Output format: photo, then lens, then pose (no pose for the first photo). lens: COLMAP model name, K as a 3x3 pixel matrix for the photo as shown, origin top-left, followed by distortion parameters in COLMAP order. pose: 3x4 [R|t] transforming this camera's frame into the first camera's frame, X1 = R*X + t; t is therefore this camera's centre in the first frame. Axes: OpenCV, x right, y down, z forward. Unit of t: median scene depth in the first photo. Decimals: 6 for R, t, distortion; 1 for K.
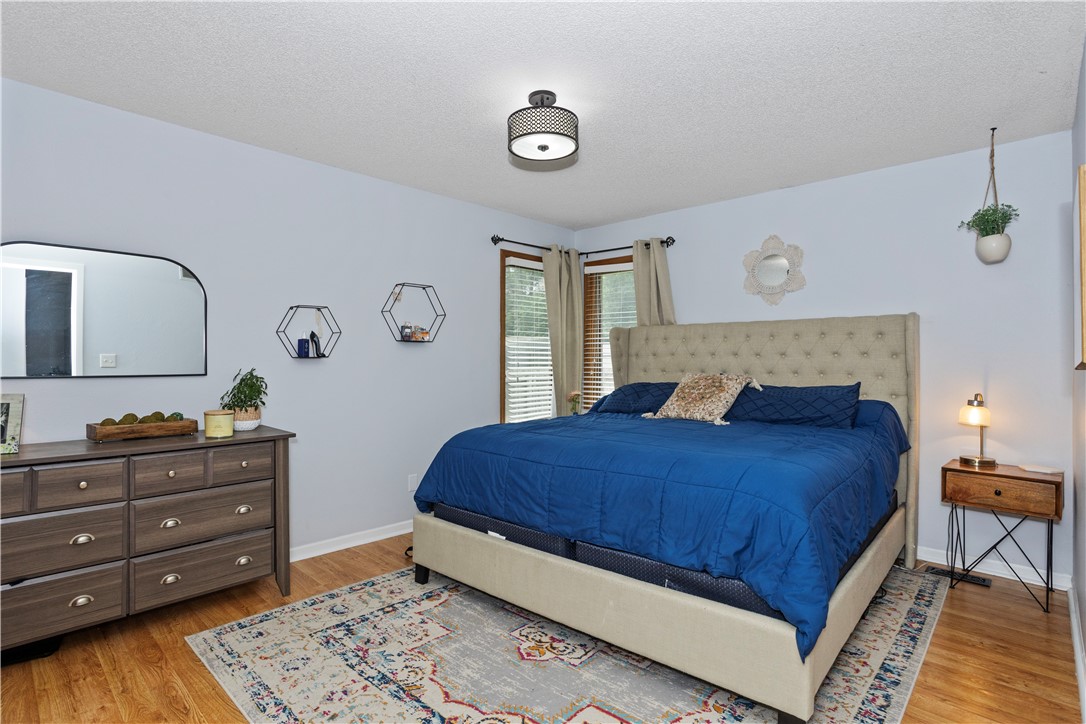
lens RADIAL K [[538.1, 0, 542.5], [0, 538.1, 355.8], [0, 0, 1]] dist [-0.008342, 0.002123]
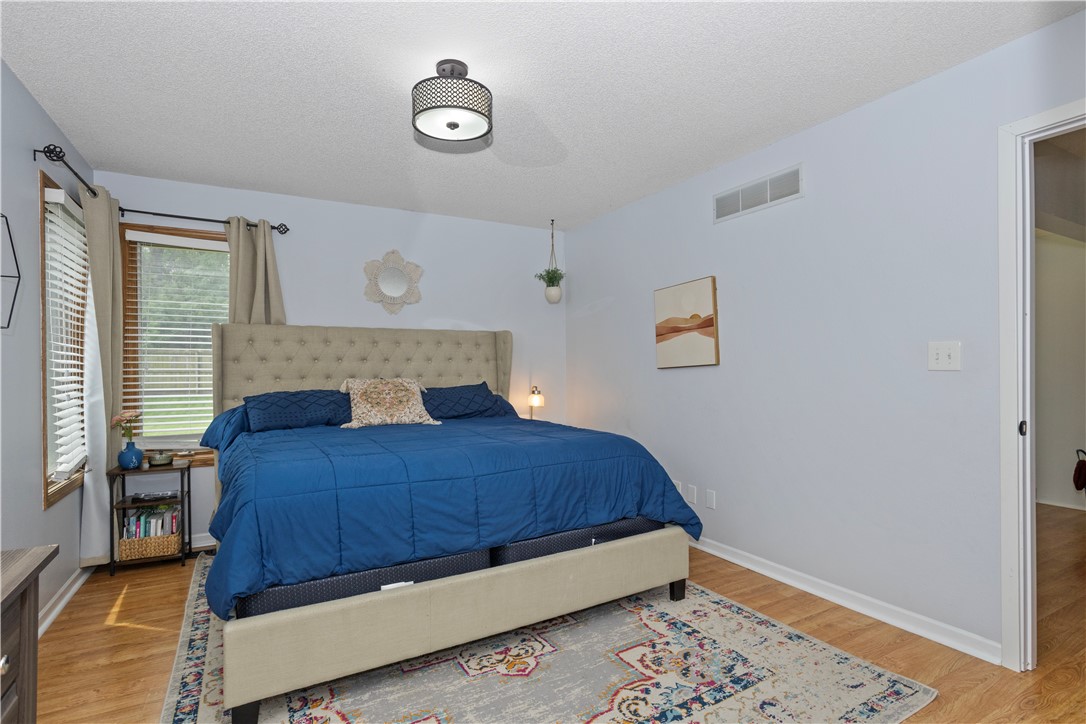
lens RADIAL K [[538.1, 0, 543.2], [0, 538.1, 371.4], [0, 0, 1]] dist [-0.008342, 0.002123]
pose [[0.319767, -0.006699, 0.947473, -0.674986], [0.002523, 0.999977, 0.006219, 0.018938], [-0.947493, 0.000402, 0.319777, 0.494874]]
